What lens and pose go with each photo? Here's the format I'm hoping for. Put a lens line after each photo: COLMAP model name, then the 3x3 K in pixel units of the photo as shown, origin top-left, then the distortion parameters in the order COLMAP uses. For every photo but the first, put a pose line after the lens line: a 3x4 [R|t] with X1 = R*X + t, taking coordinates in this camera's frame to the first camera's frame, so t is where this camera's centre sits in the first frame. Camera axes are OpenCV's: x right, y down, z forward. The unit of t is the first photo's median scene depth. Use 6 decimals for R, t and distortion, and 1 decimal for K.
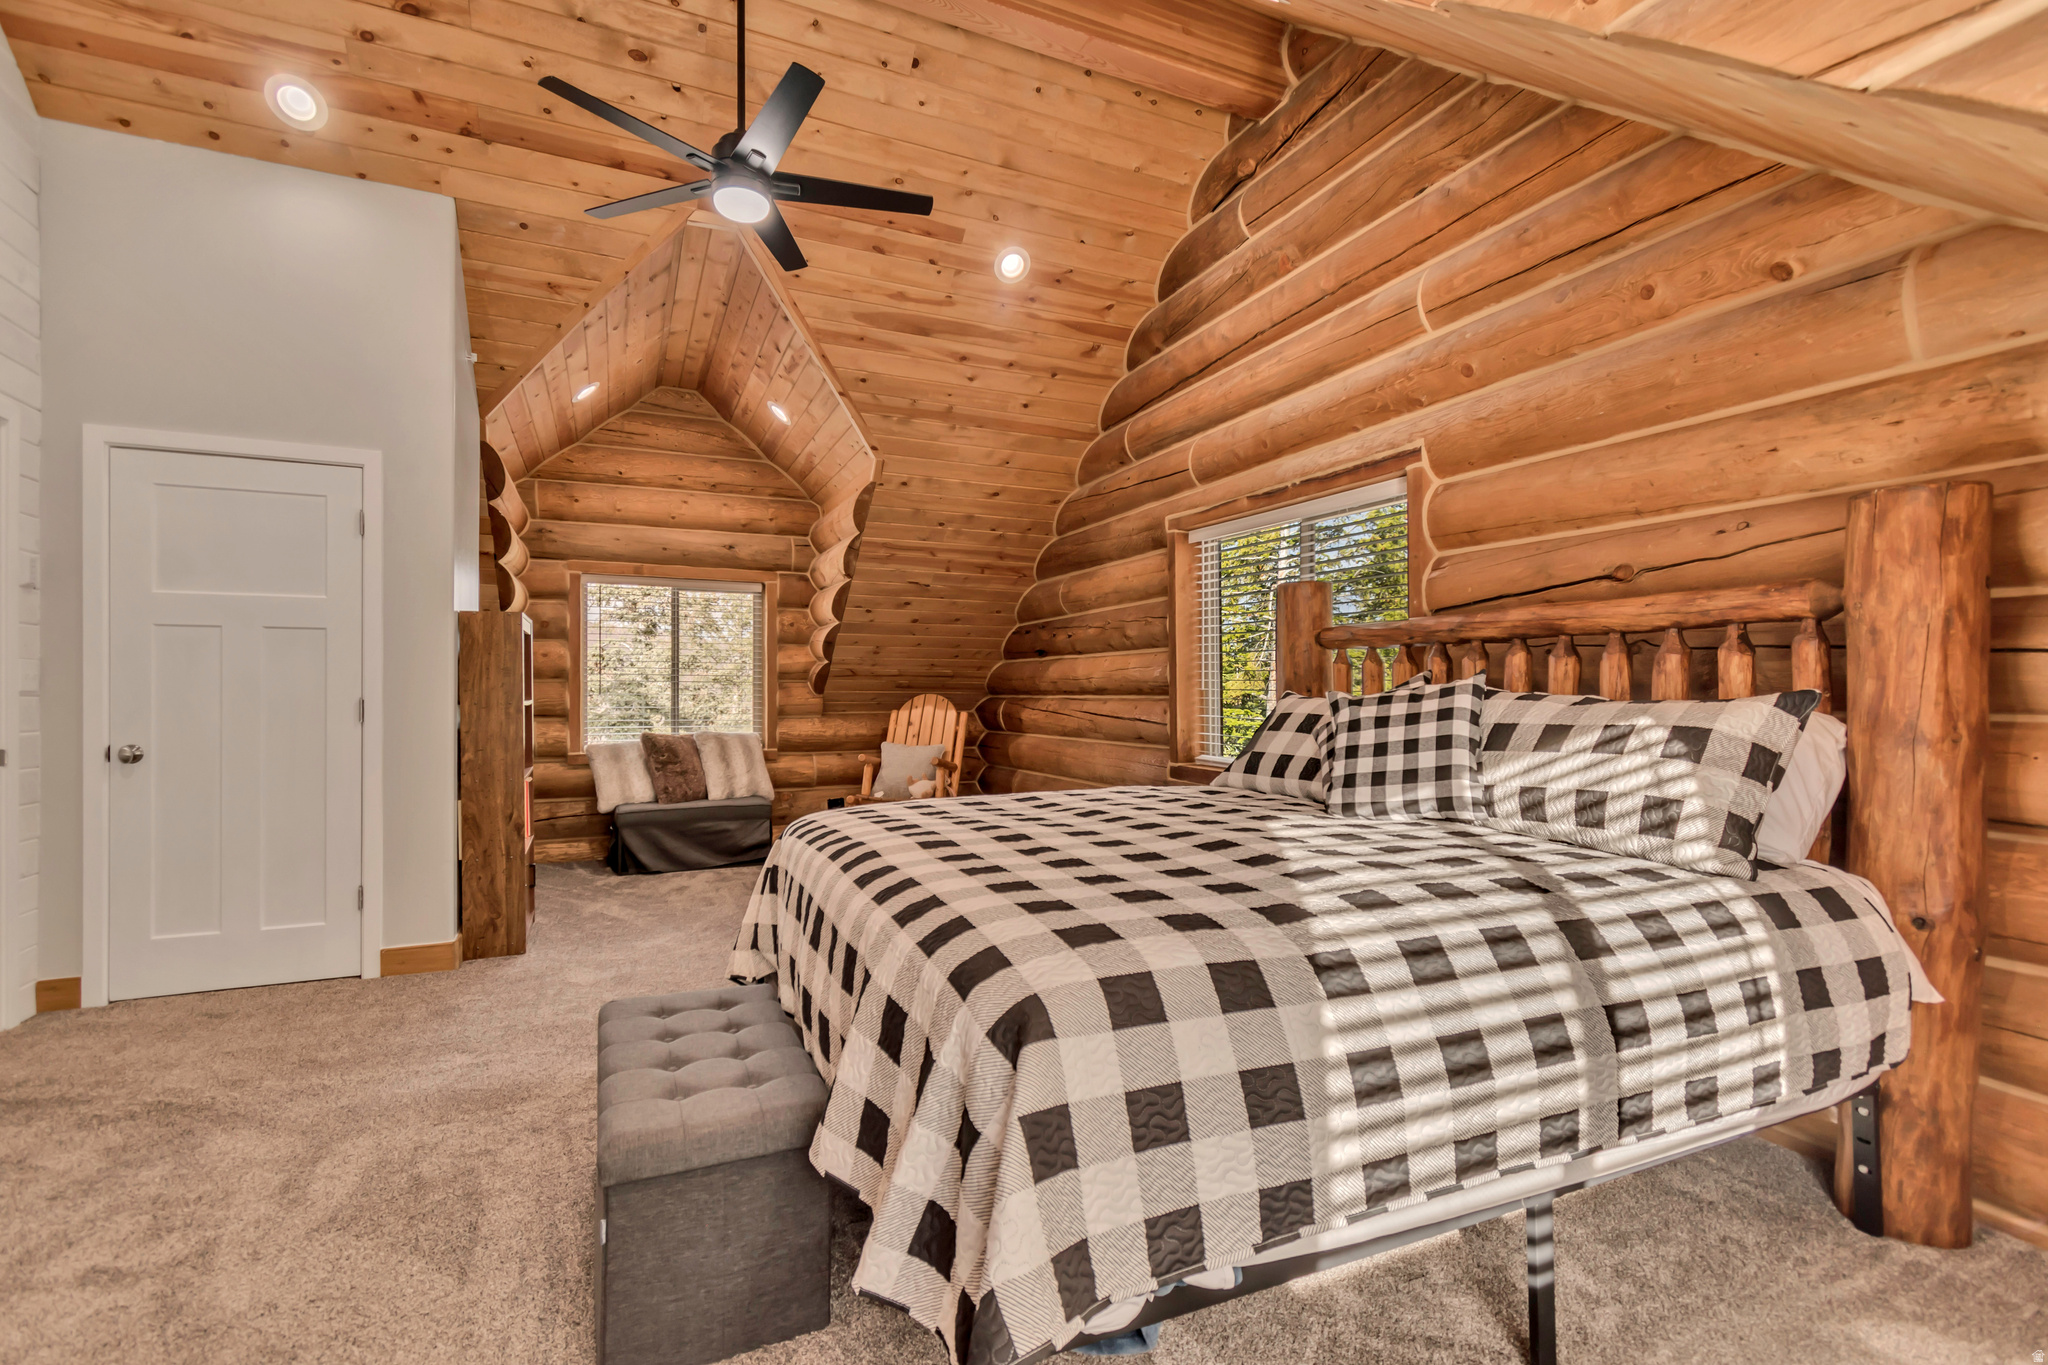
lens RADIAL K [[922.4, 0, 1012.3], [0, 922.4, 689.0], [0, 0, 1]] dist [0.006035, -0.002253]
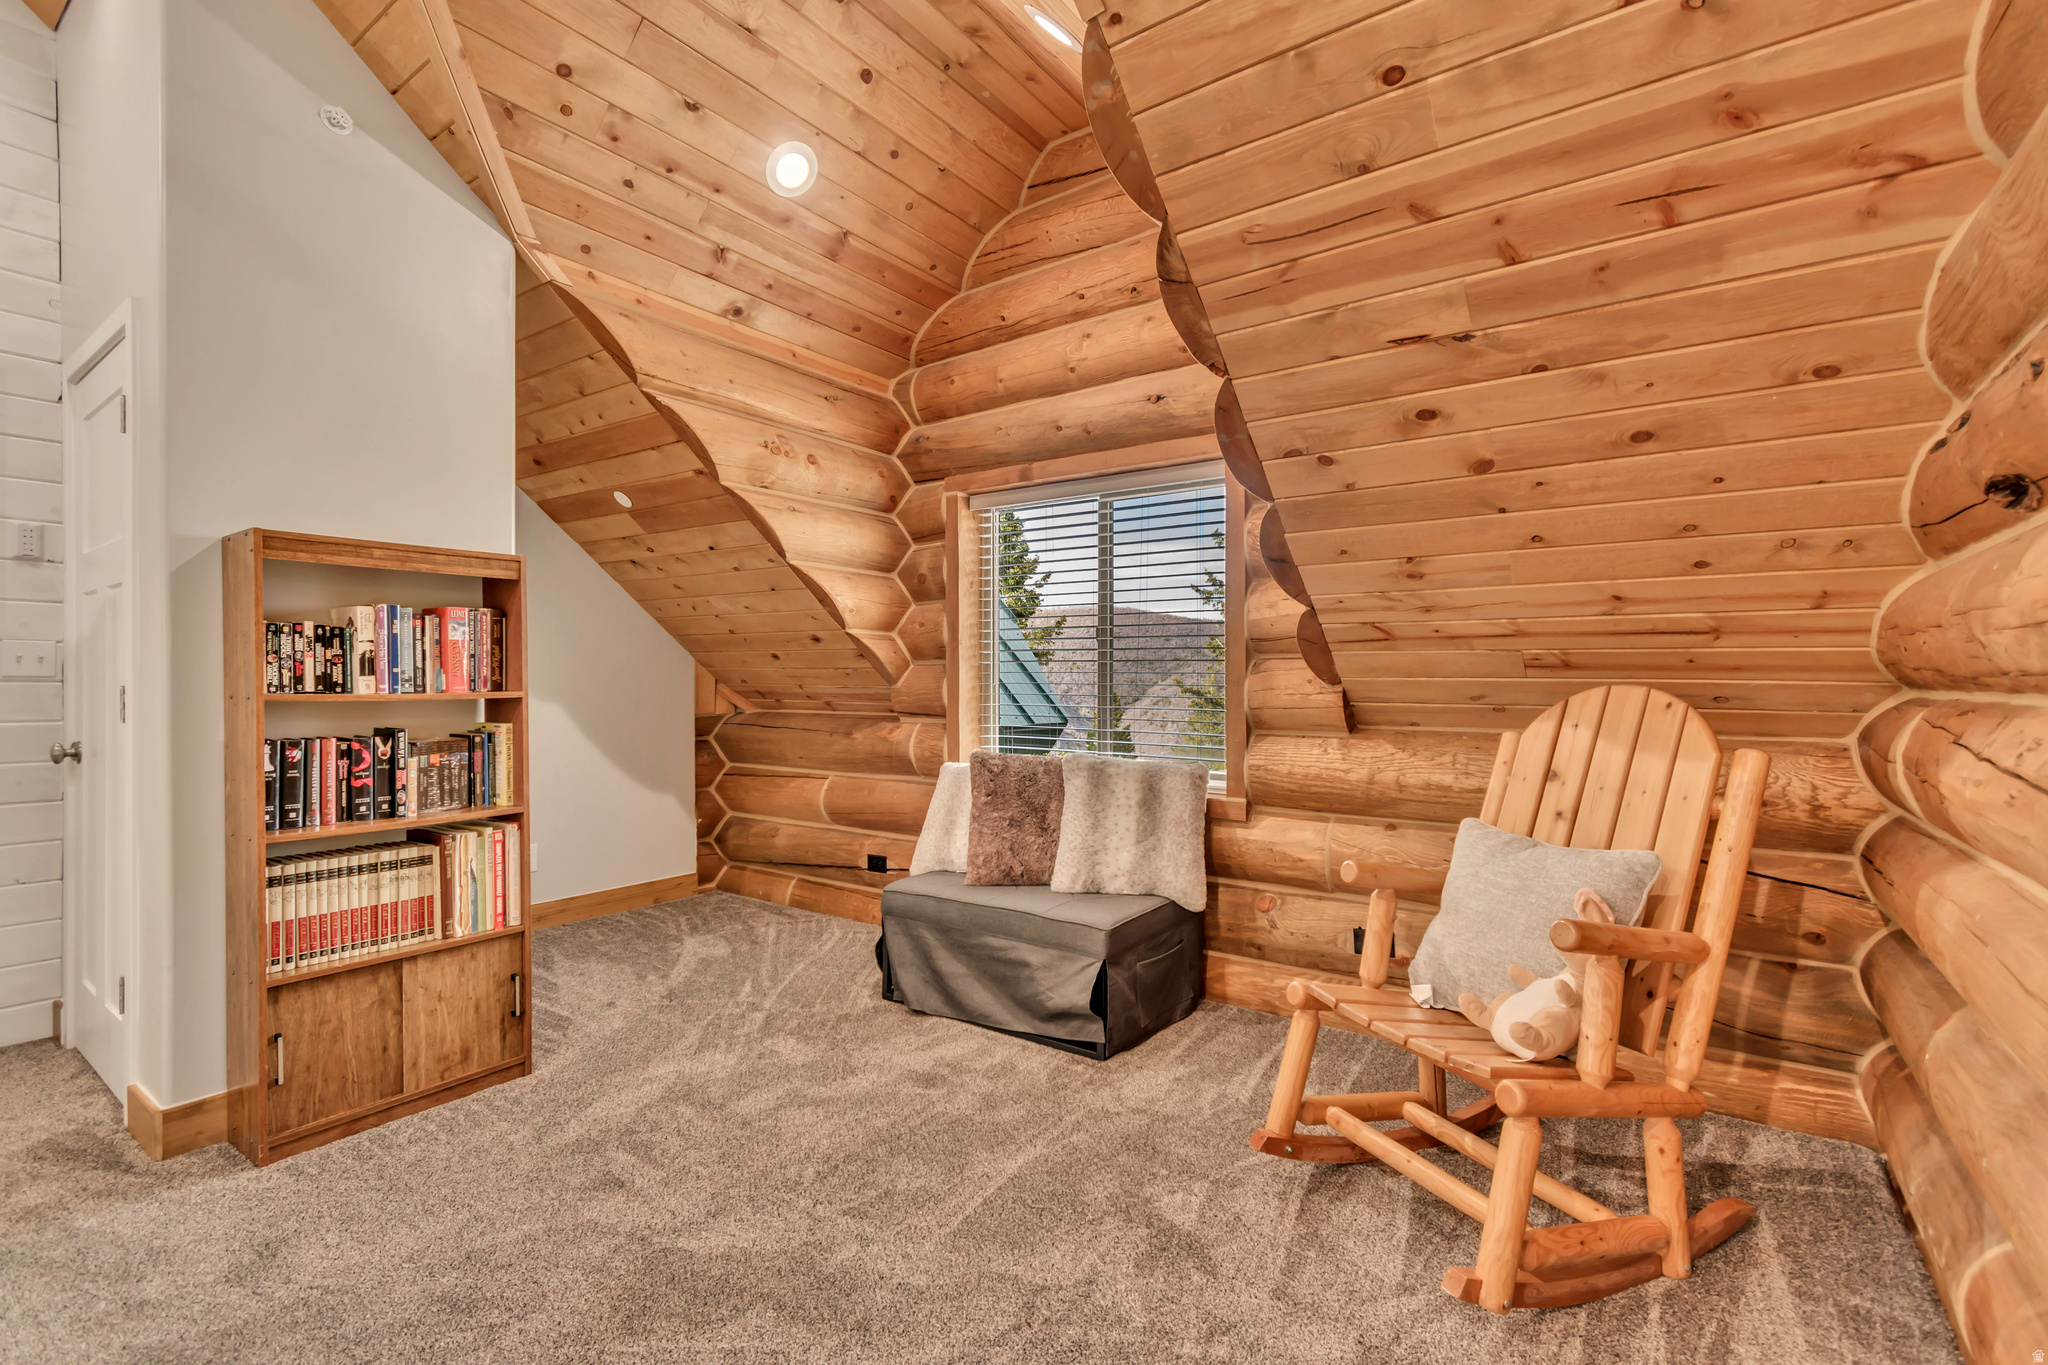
lens RADIAL K [[922.4, 0, 996.1], [0, 922.4, 676.6], [0, 0, 1]] dist [0.006035, -0.002253]
pose [[0.496781, -0.002228, -0.867873, 0.157893], [0.002483, 0.999996, -0.001146, 0.003387], [0.867873, -0.001586, 0.496784, 1.116025]]
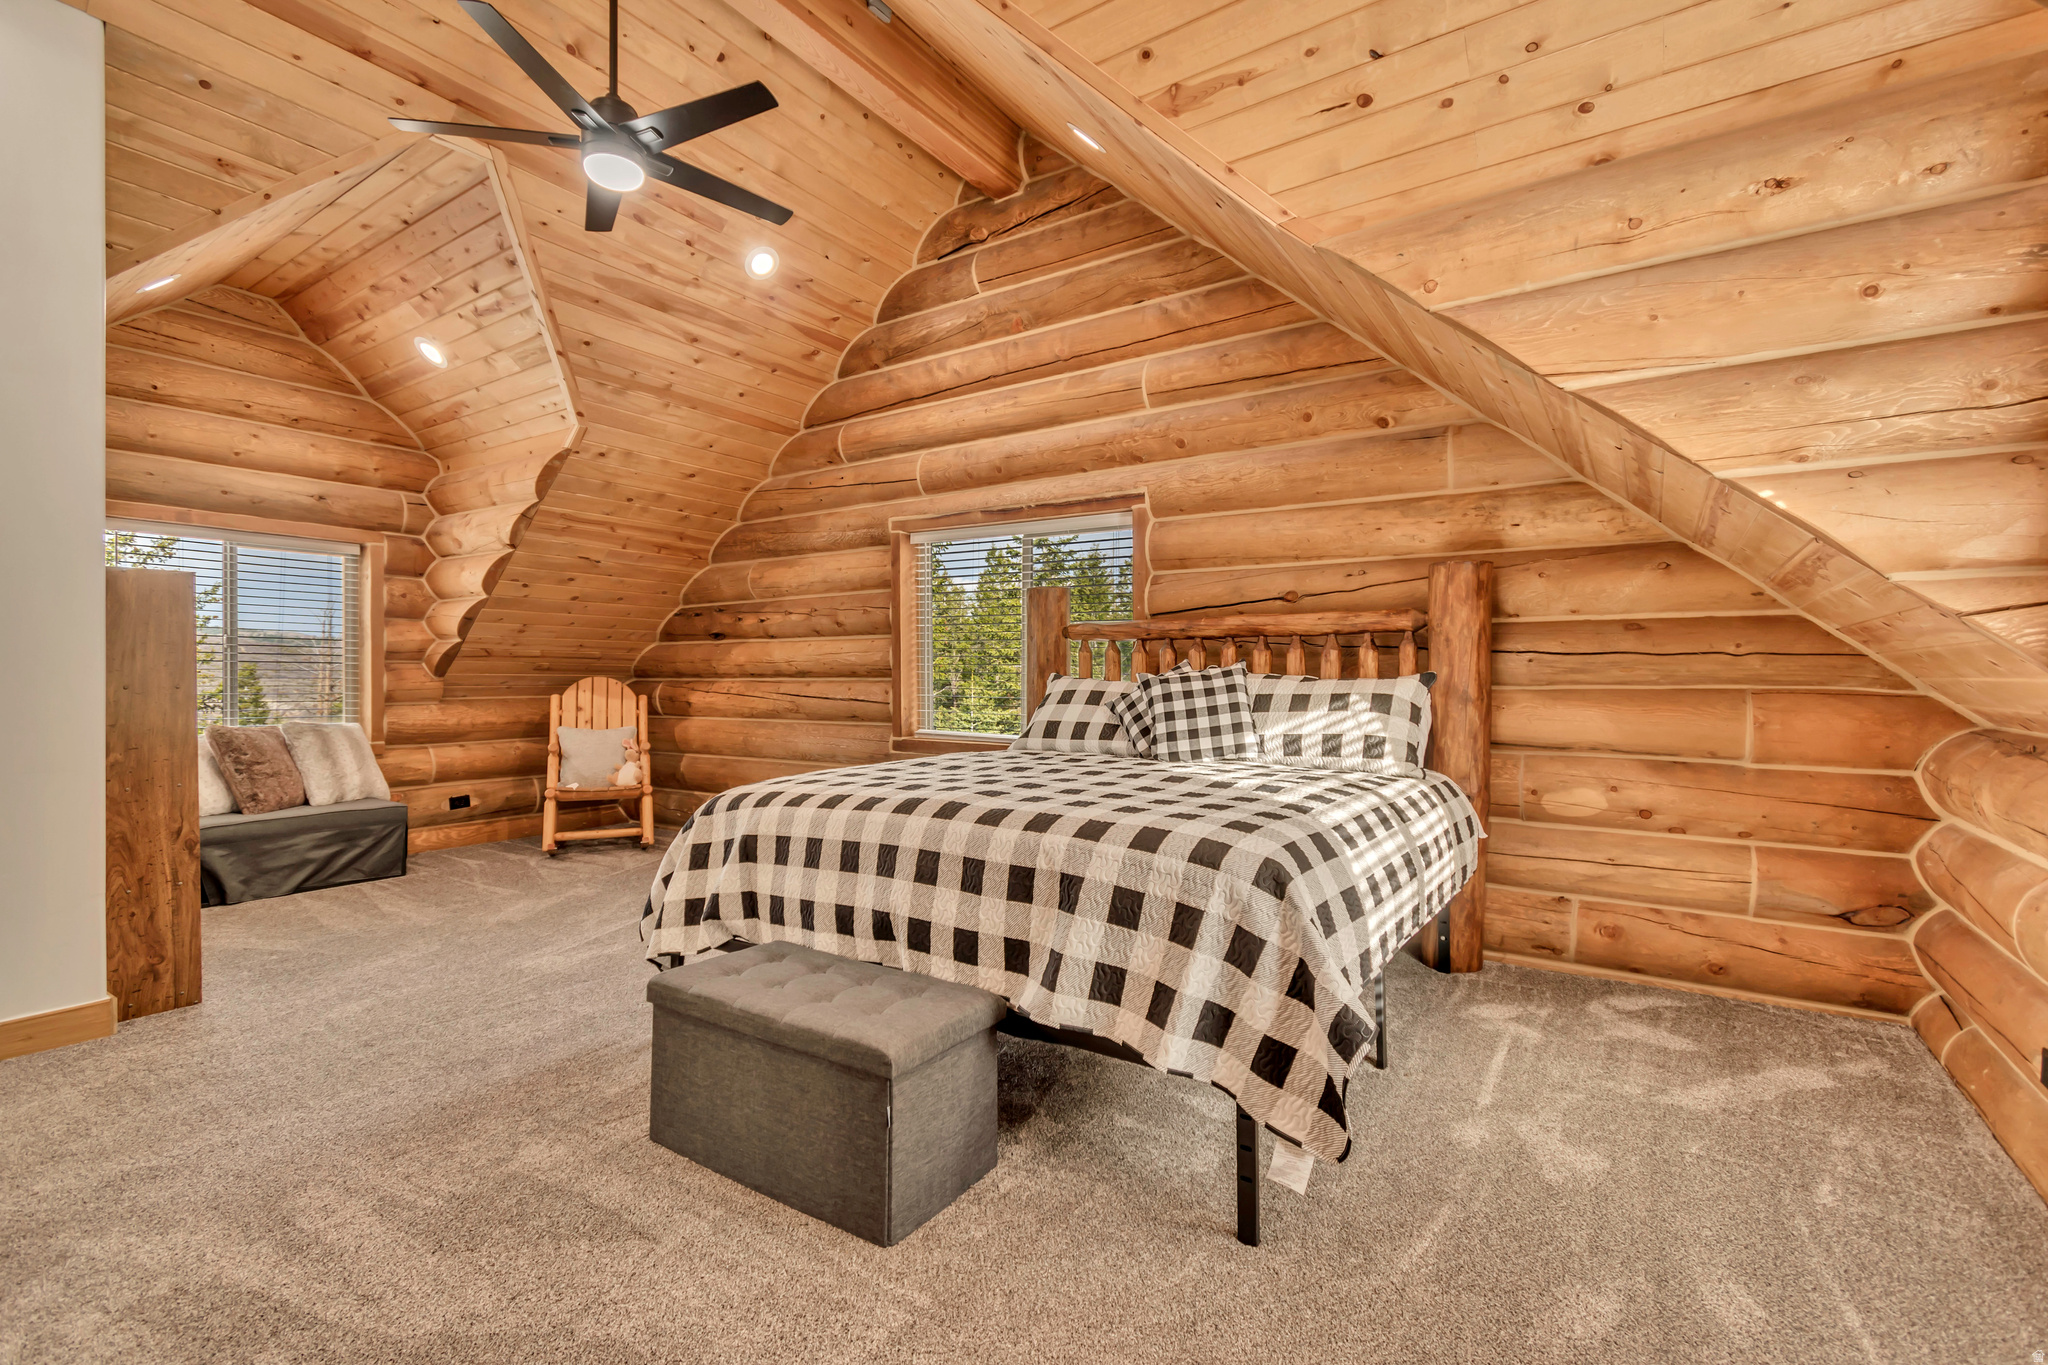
lens RADIAL K [[922.4, 0, 1015.2], [0, 922.4, 679.9], [0, 0, 1]] dist [0.006035, -0.002253]
pose [[0.850159, -0.001877, 0.526522, -0.357359], [-0.001695, 0.999979, 0.006301, 0.002956], [-0.526523, -0.006250, 0.850138, -0.042105]]
